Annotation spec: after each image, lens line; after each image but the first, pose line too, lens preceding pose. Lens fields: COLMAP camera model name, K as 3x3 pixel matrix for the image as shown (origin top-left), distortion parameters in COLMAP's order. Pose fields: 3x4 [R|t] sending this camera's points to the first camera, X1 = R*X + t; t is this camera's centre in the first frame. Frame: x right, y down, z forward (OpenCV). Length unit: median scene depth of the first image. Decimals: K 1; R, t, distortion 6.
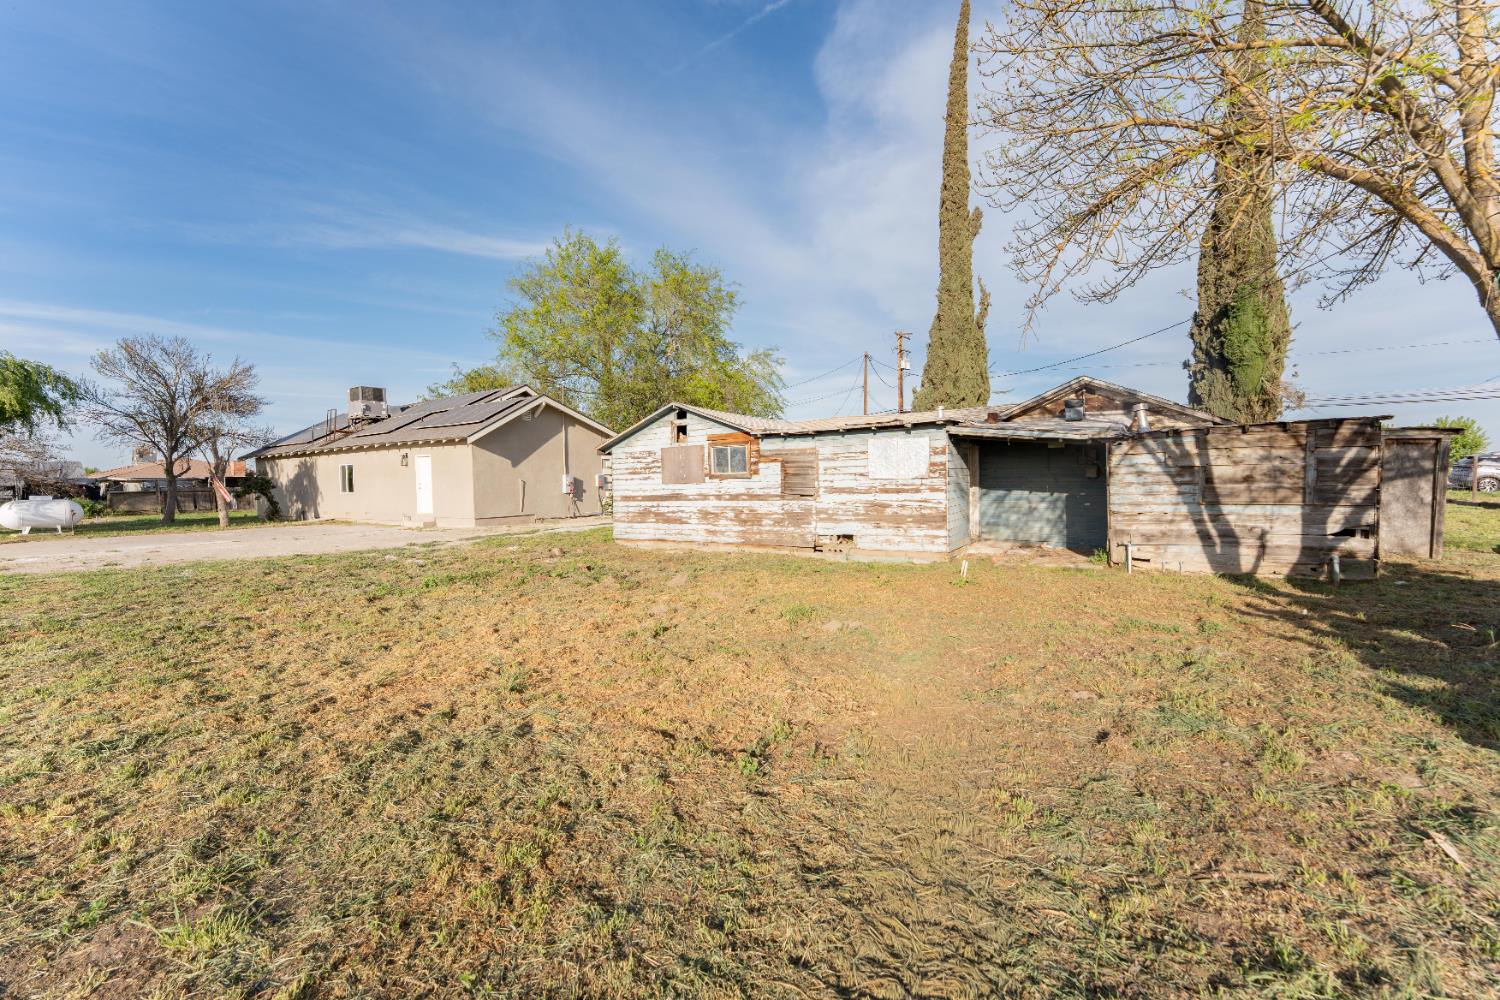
lens RADIAL K [[603.6, 0, 760.1], [0, 603.6, 486.5], [0, 0, 1]] dist [0.006250, 0.000071]
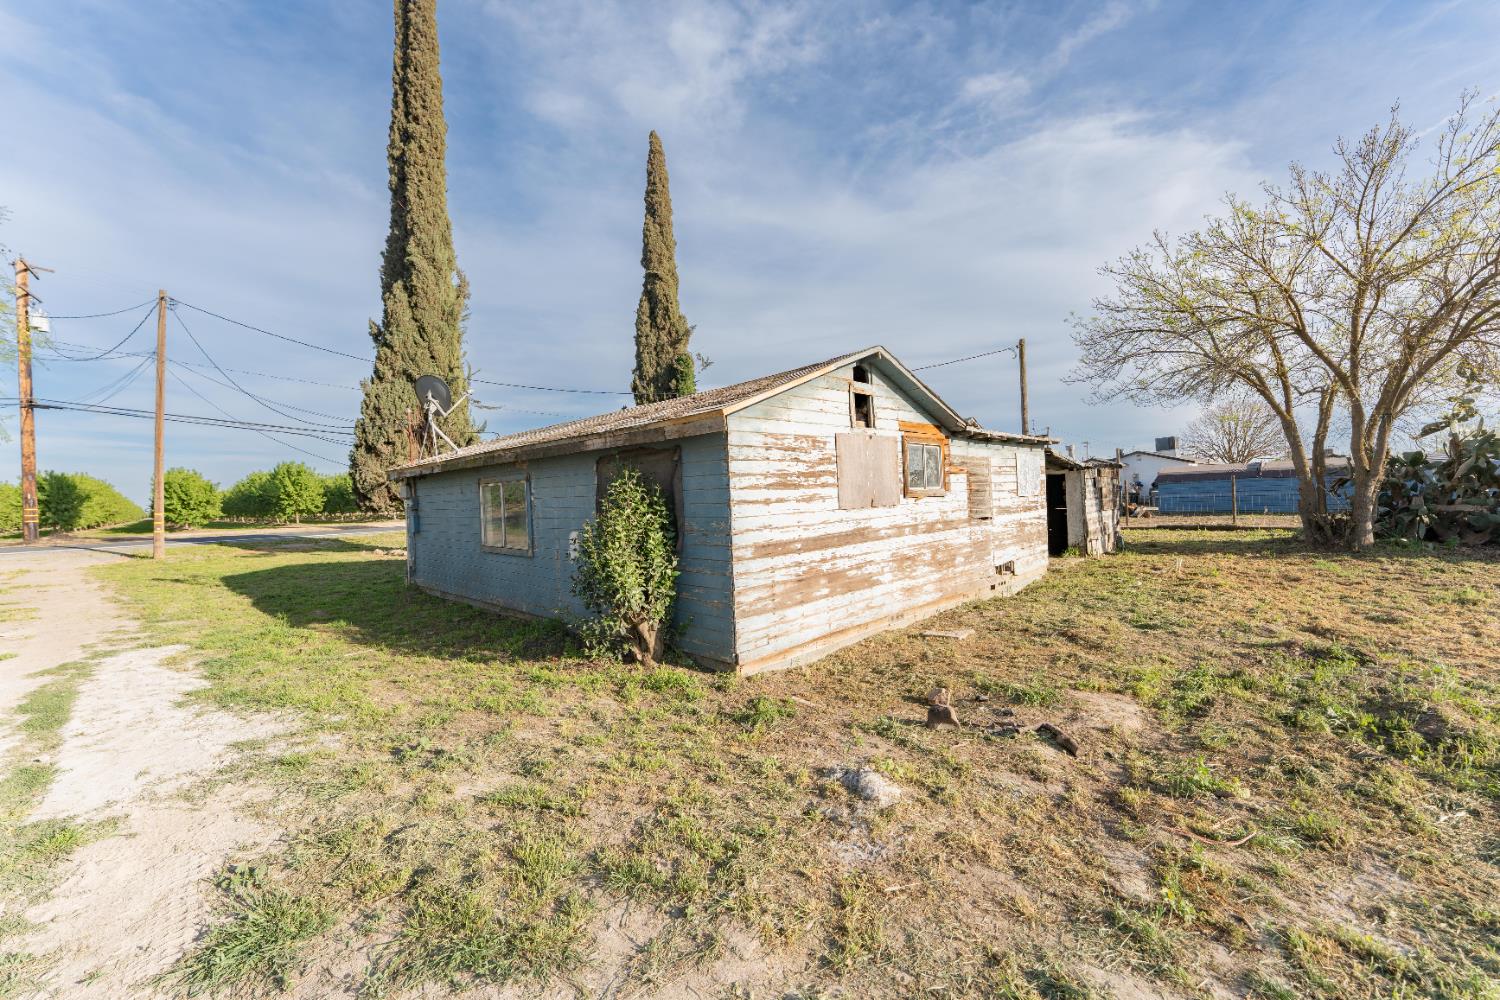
lens RADIAL K [[603.6, 0, 765.9], [0, 603.6, 501.9], [0, 0, 1]] dist [0.006250, 0.000071]
pose [[0.188308, 0.006973, 0.982085, -0.734243], [0.043074, 0.998954, -0.015352, -0.006621], [-0.981165, 0.045193, 0.187810, 1.117923]]
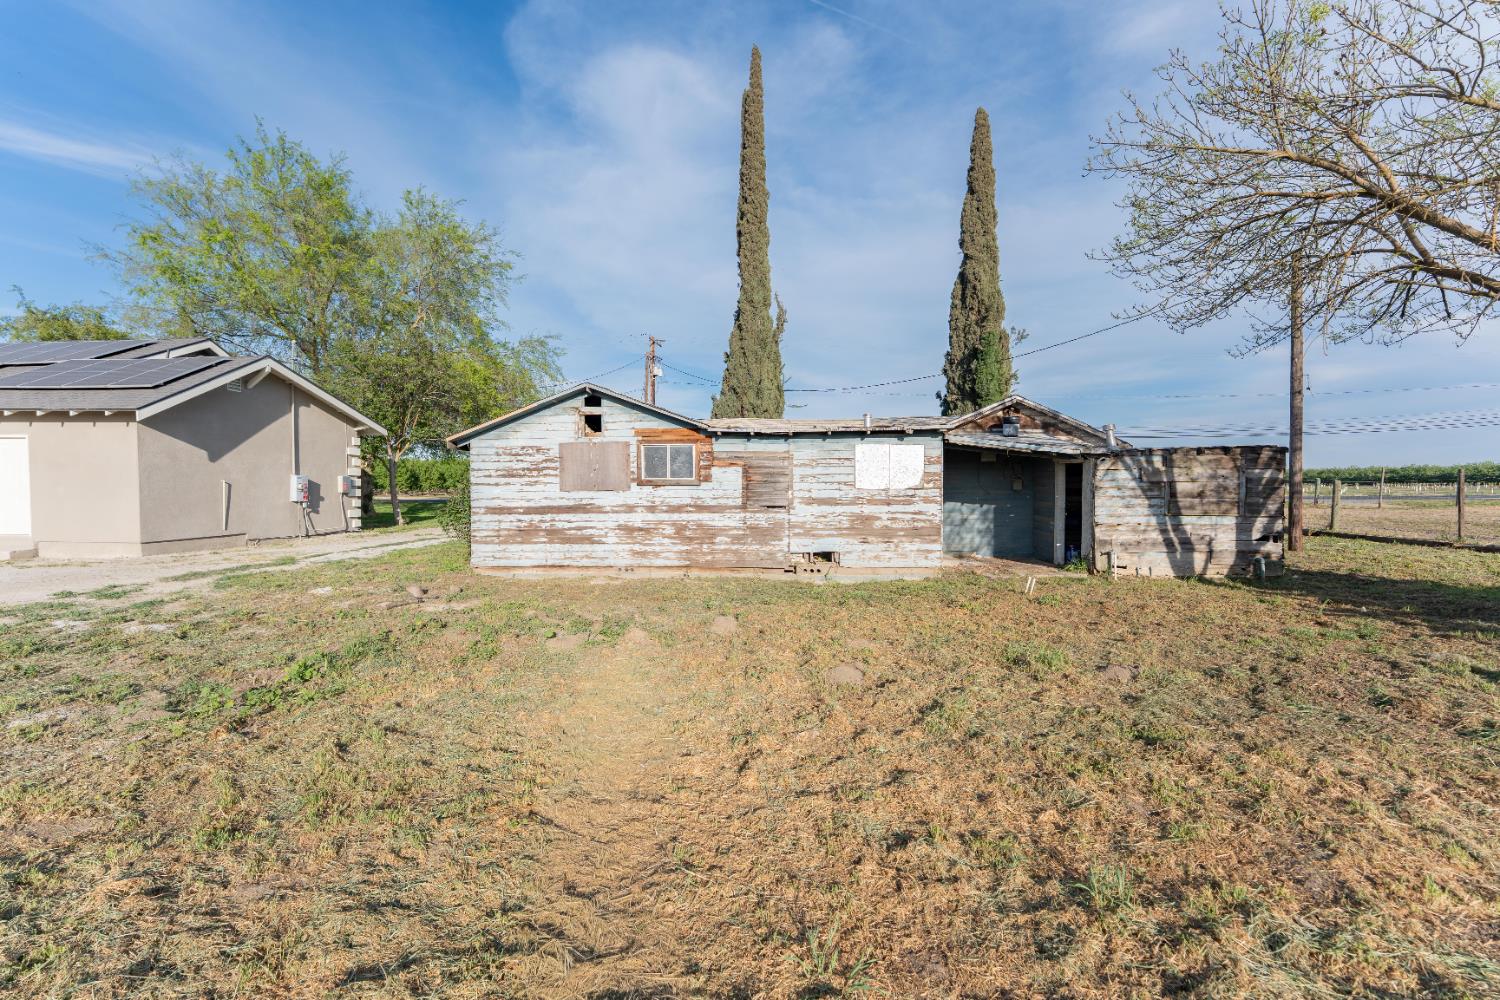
lens RADIAL K [[603.6, 0, 752.7], [0, 603.6, 503.1], [0, 0, 1]] dist [0.006250, 0.000071]
pose [[0.883759, 0.003475, 0.467930, -0.348703], [-0.009237, 0.999907, 0.010021, 0.001015], [-0.467852, -0.013178, 0.883709, 0.258873]]
